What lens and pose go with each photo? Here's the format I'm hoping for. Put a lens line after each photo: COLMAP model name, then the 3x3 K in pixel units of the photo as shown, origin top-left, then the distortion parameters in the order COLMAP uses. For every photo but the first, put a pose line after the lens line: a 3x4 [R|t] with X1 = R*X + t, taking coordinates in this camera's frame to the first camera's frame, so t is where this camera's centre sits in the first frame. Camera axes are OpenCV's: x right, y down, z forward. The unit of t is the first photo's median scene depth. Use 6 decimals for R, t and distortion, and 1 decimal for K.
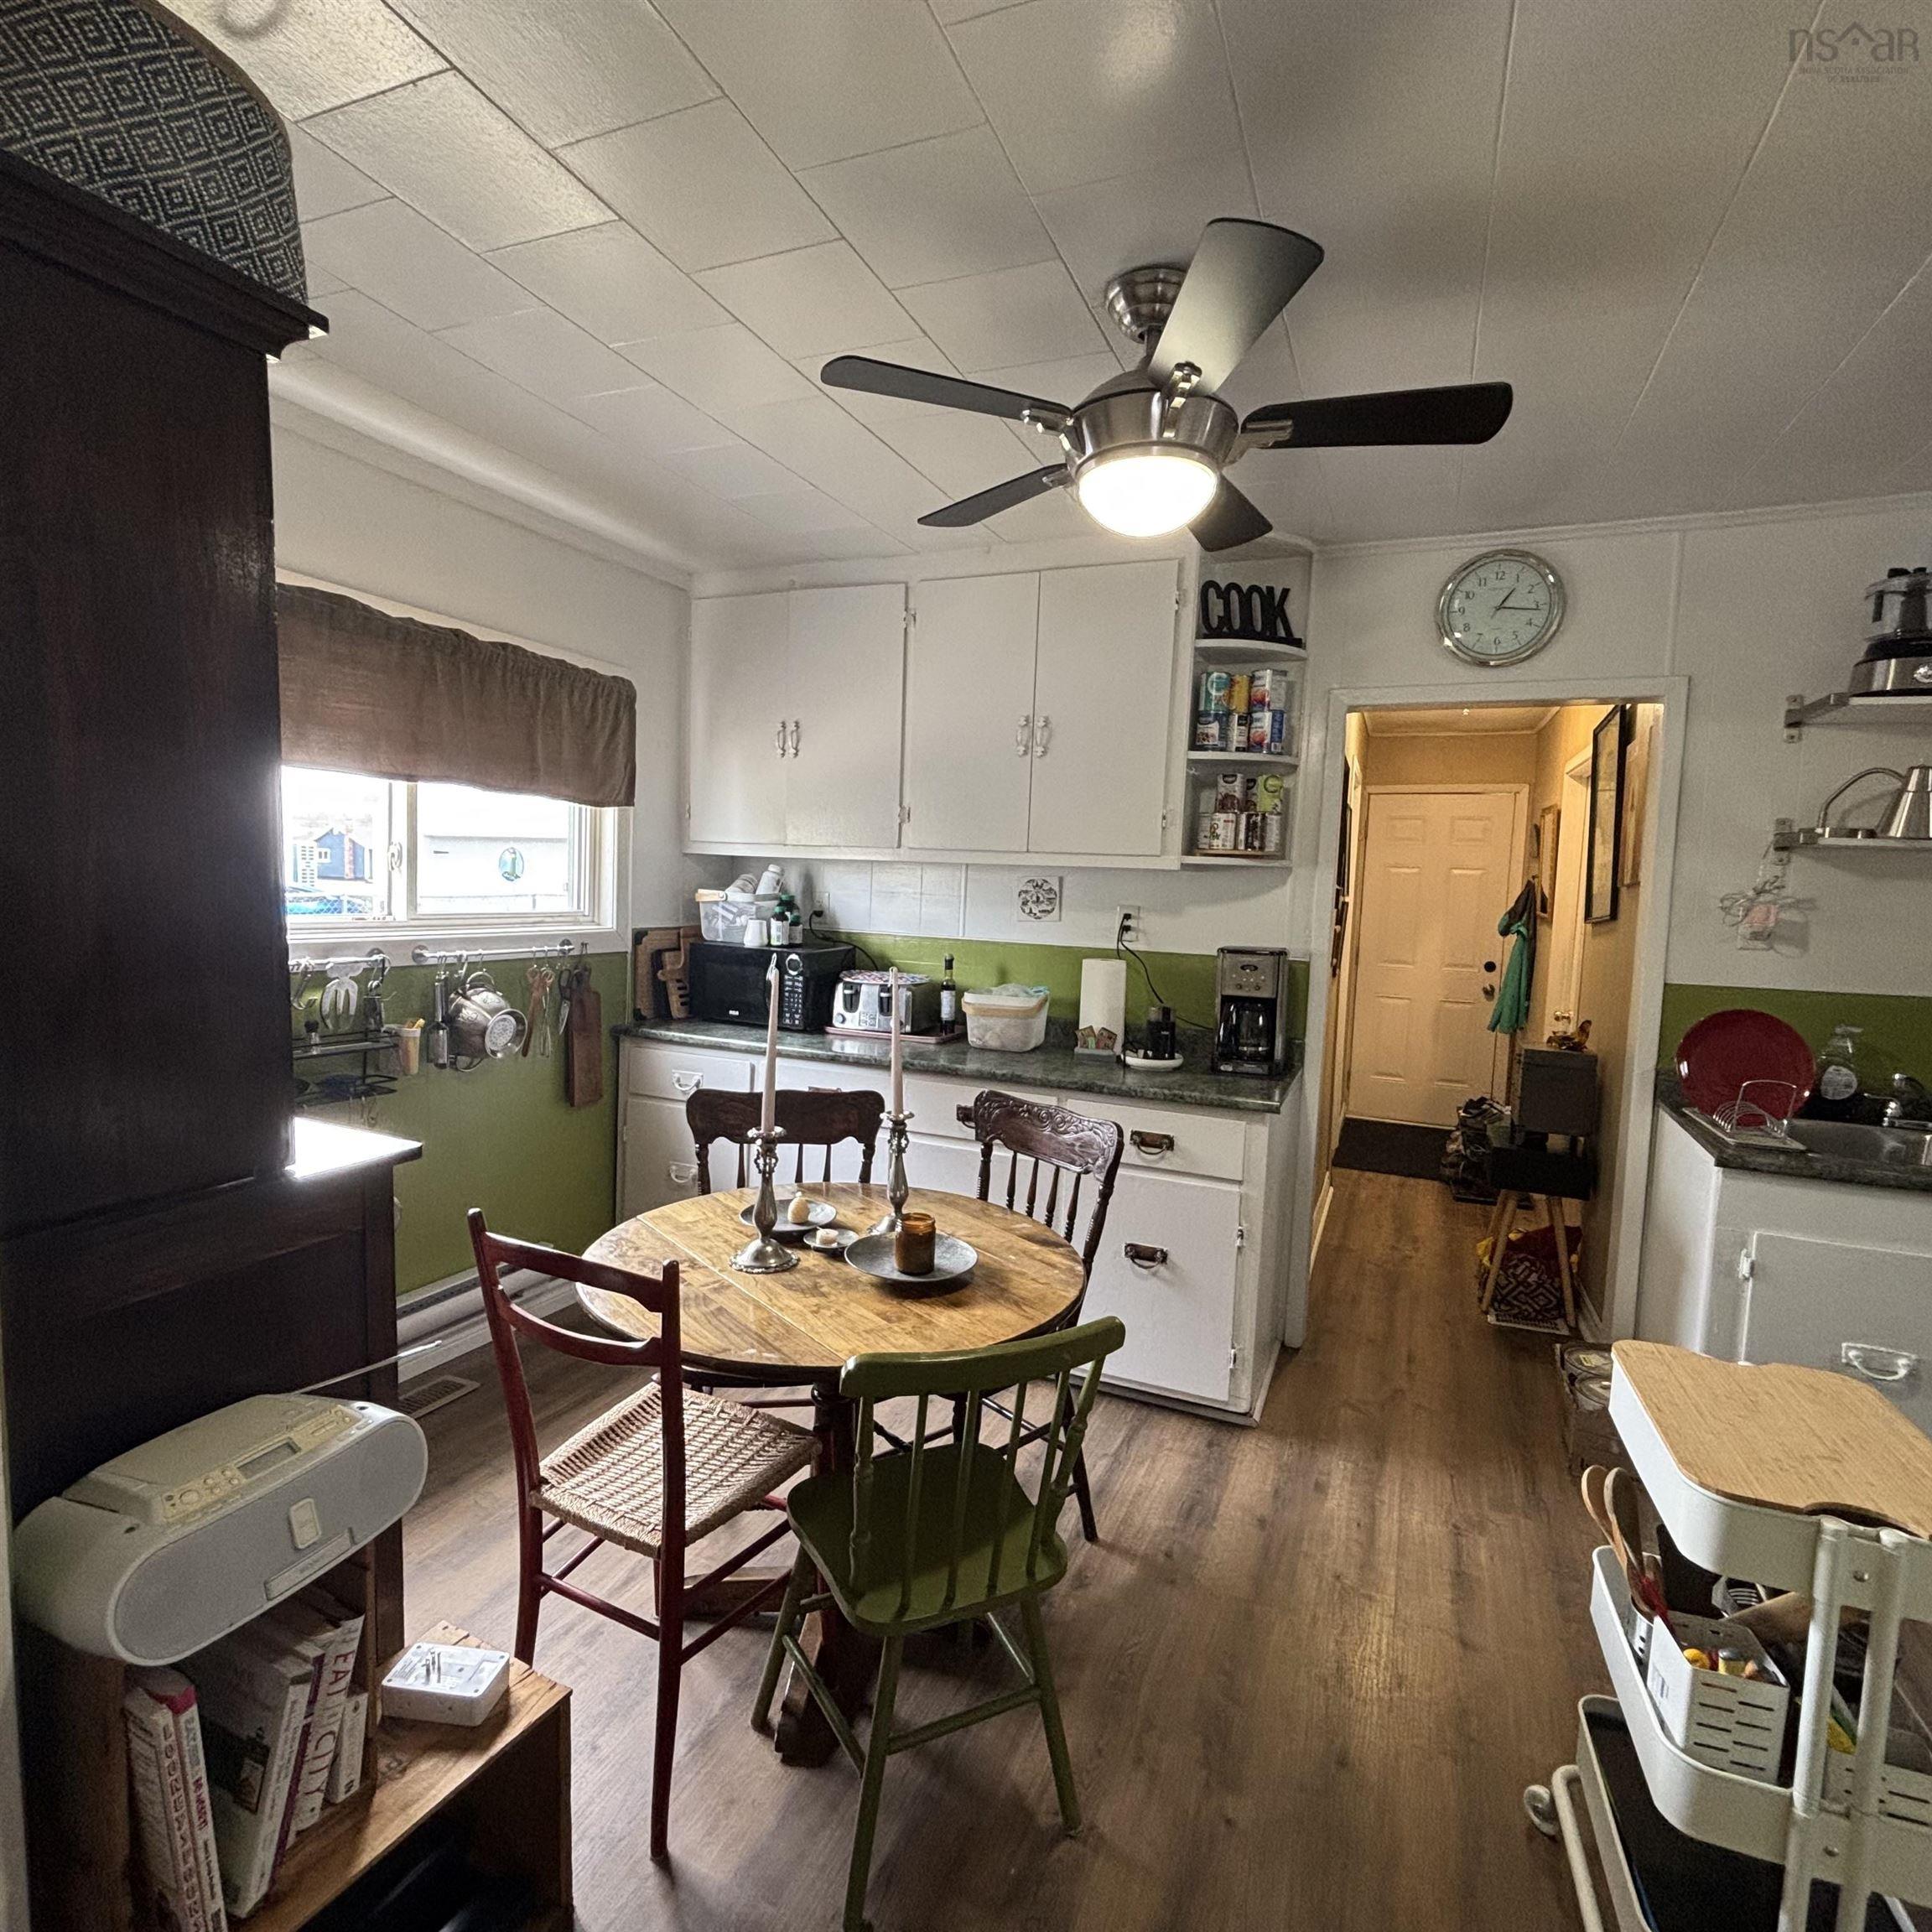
lens RADIAL K [[1037.1, 0, 963.0], [0, 1037.1, 967.8], [0, 0, 1]] dist [-0.004098, 0.002025]
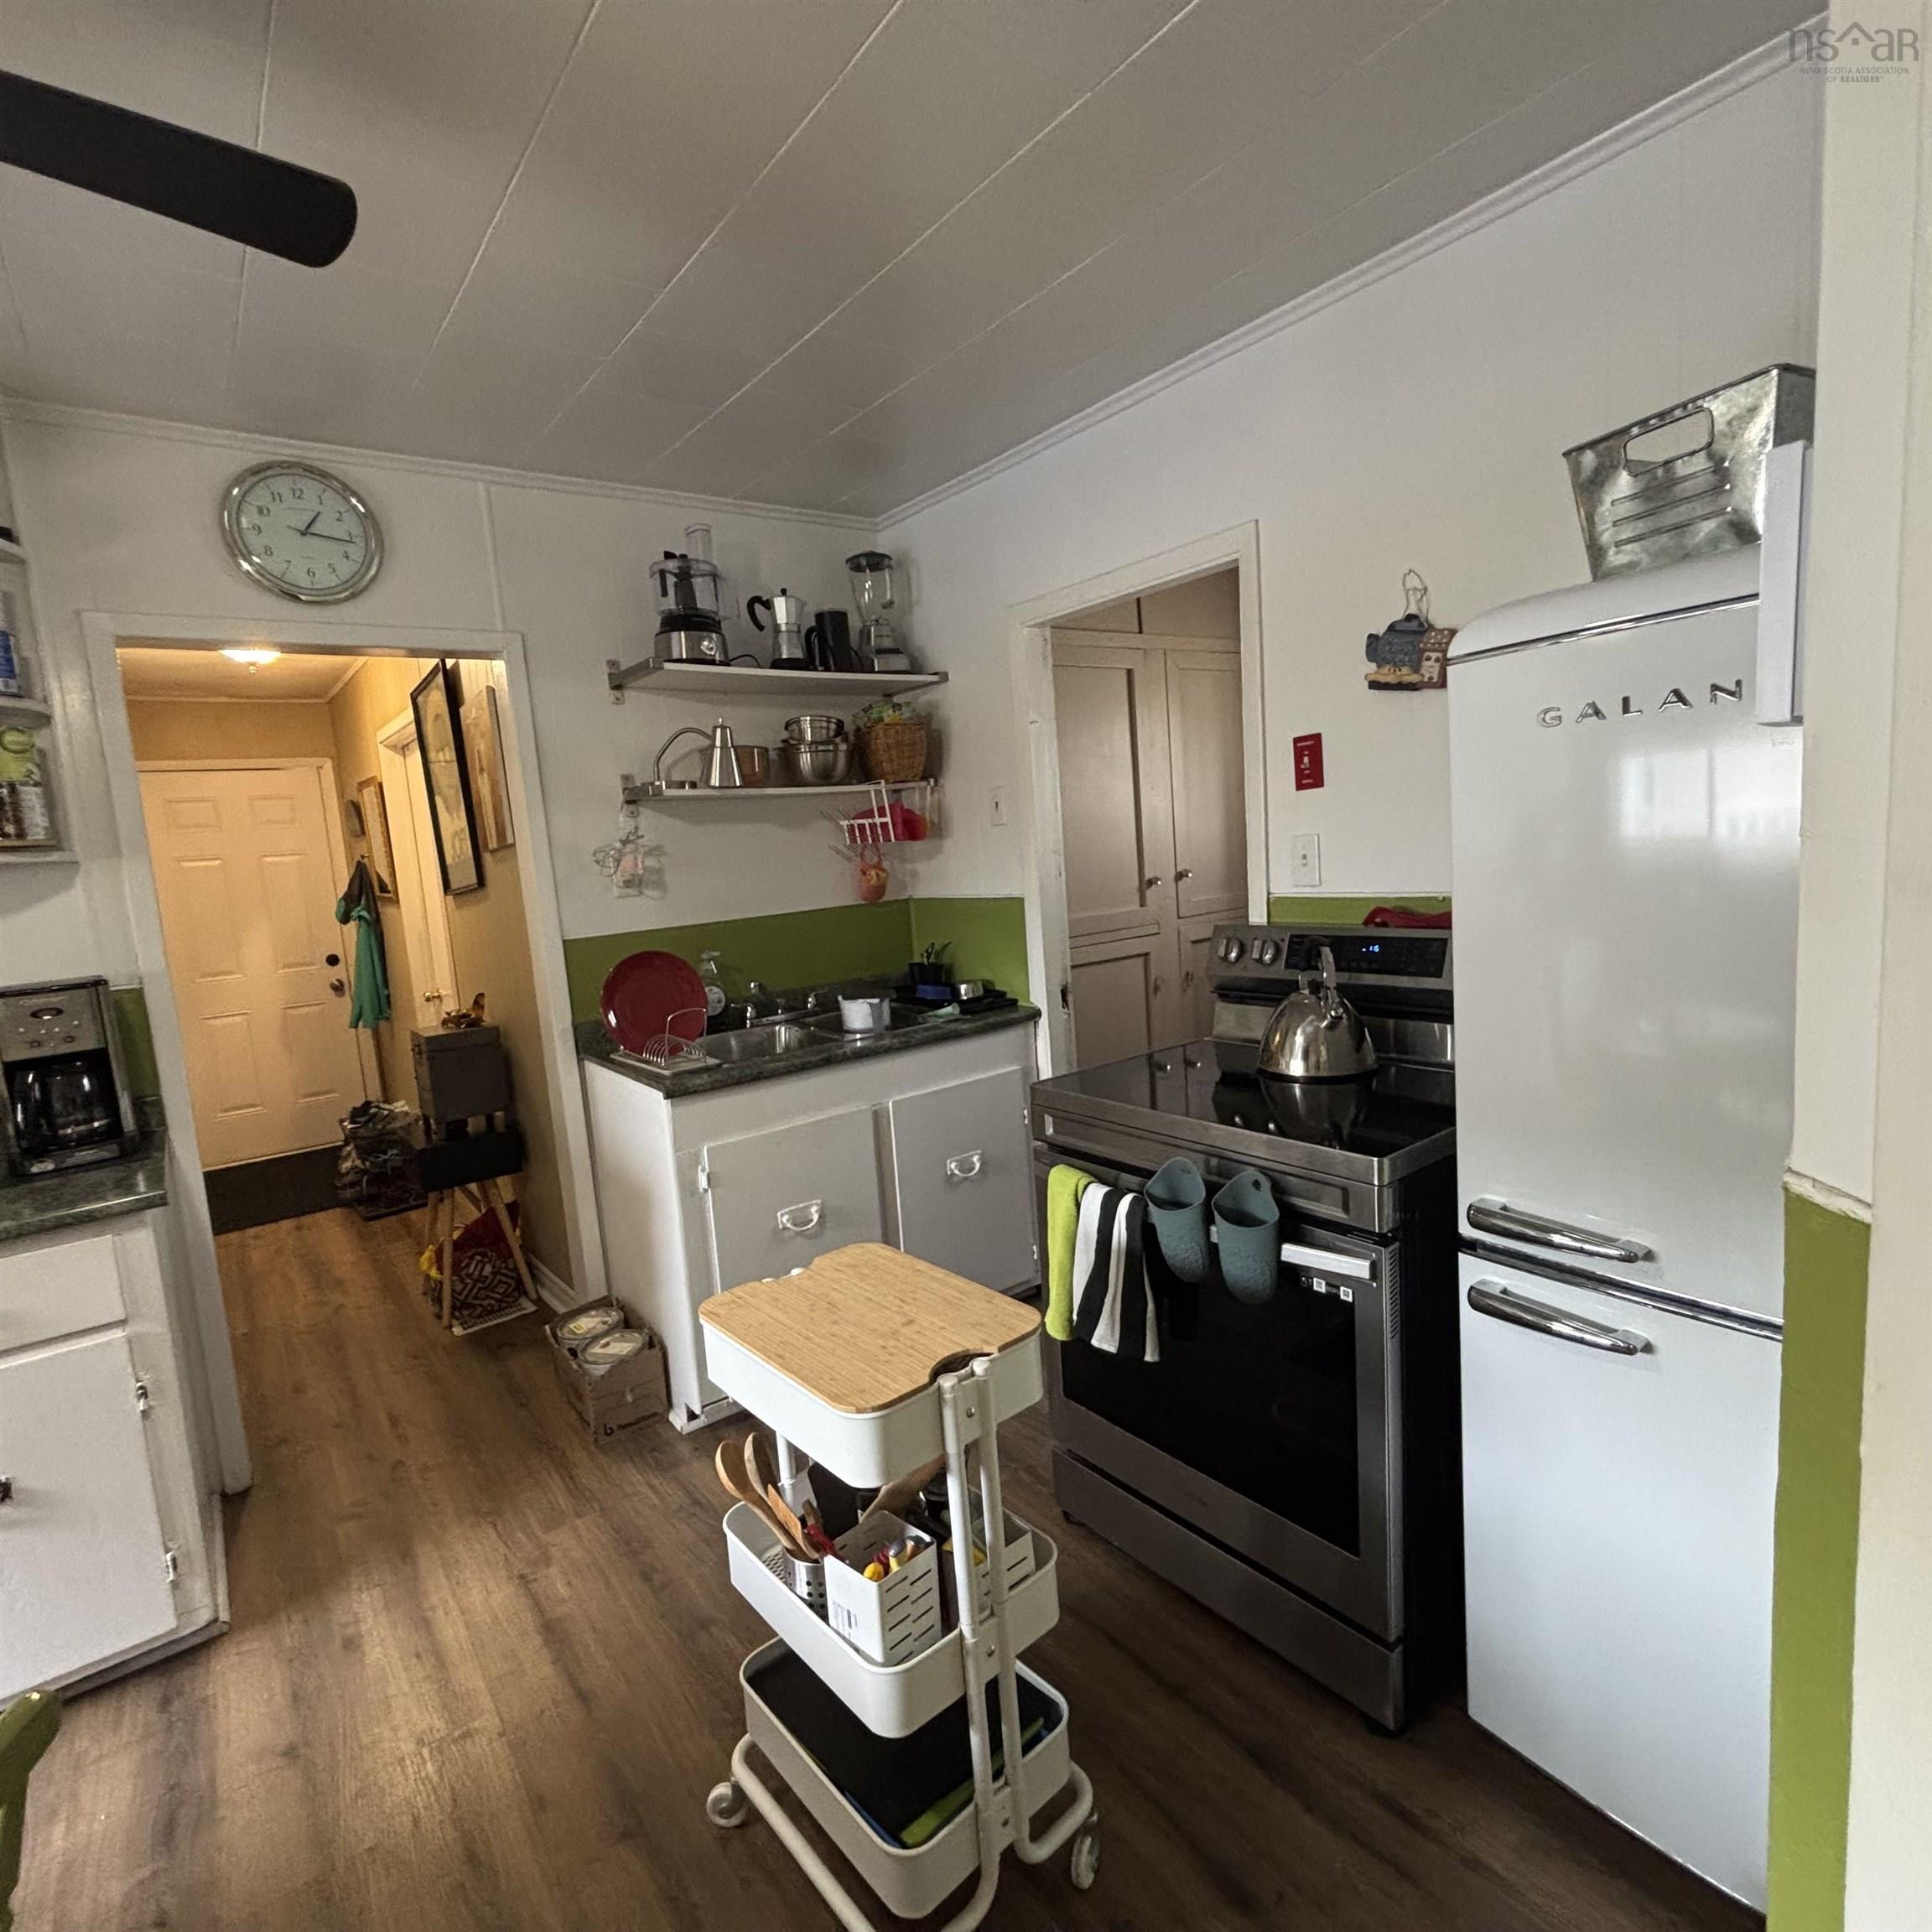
lens RADIAL K [[1037.1, 0, 963.0], [0, 1037.1, 967.8], [0, 0, 1]] dist [-0.004098, 0.002025]
pose [[0.484320, -0.175183, 0.857173, -0.006714], [0.164201, 0.980539, 0.107619, -0.003297], [-0.859344, 0.088627, 0.503659, 0.146886]]
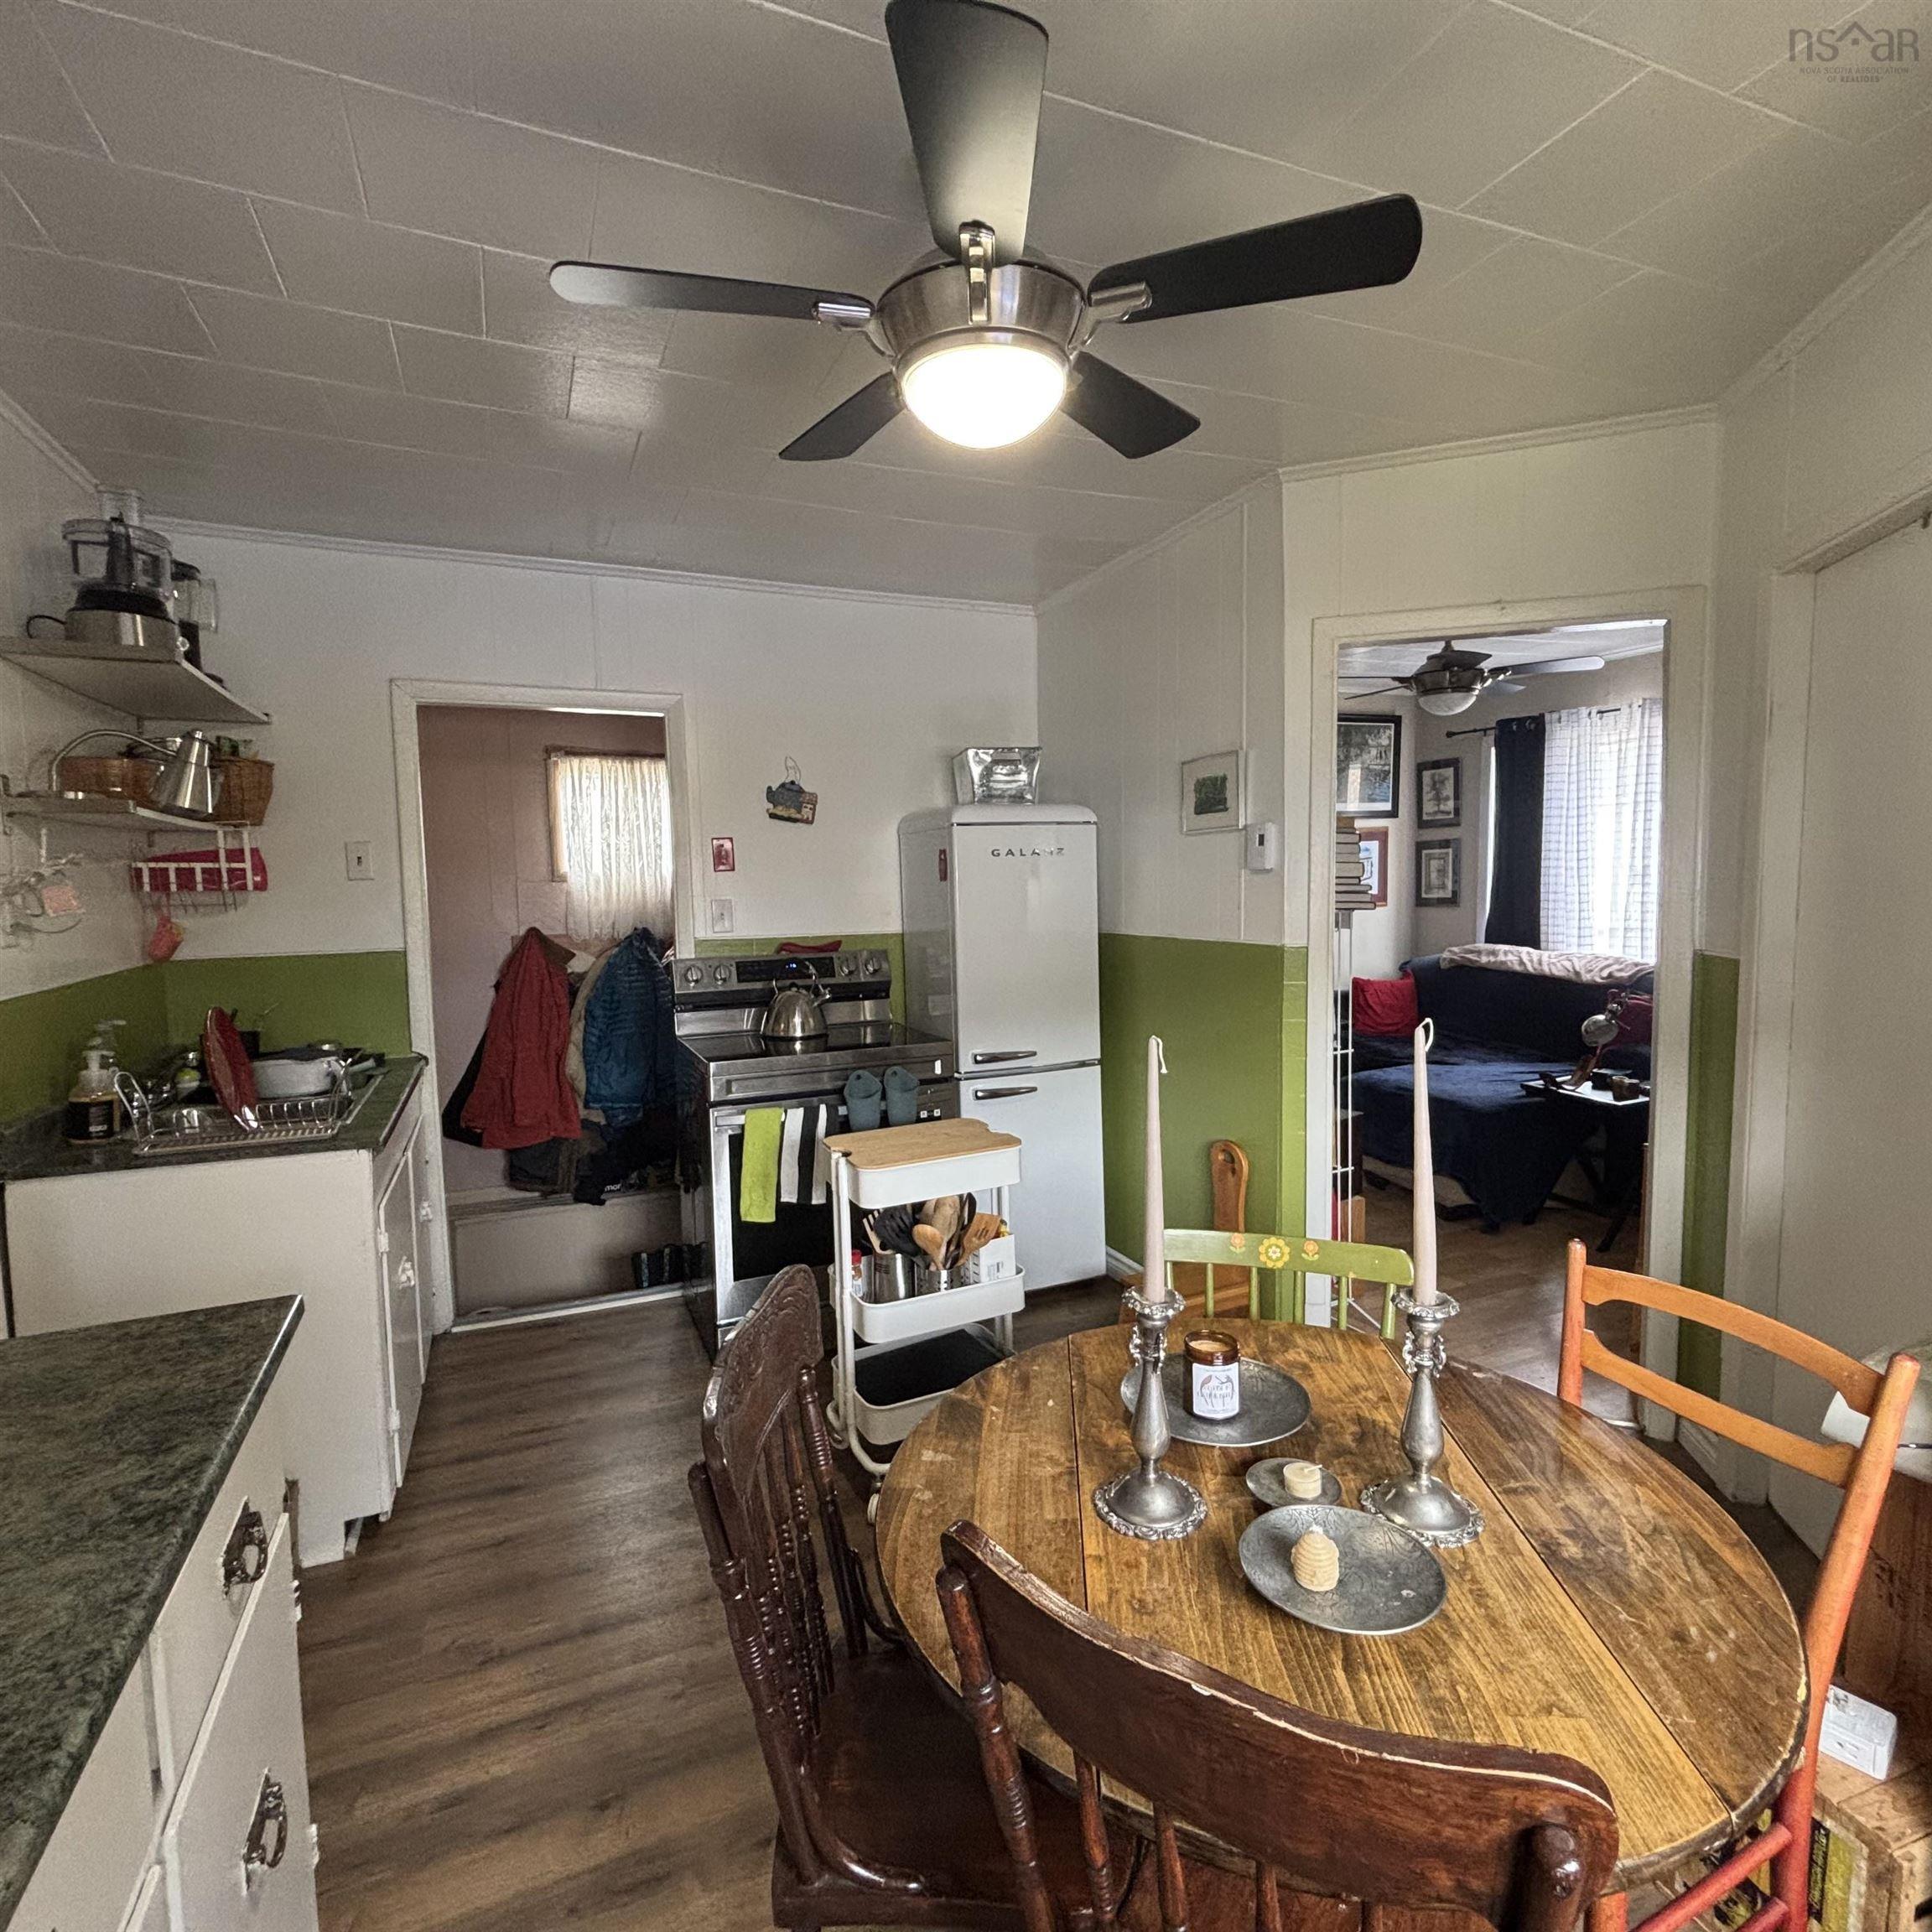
lens RADIAL K [[1037.1, 0, 963.0], [0, 1037.1, 967.8], [0, 0, 1]] dist [-0.004098, 0.002025]
pose [[-0.735989, -0.081176, 0.672109, -0.237646], [0.046560, 0.984365, 0.169876, -0.089933], [-0.675390, 0.156320, -0.720702, 0.997519]]
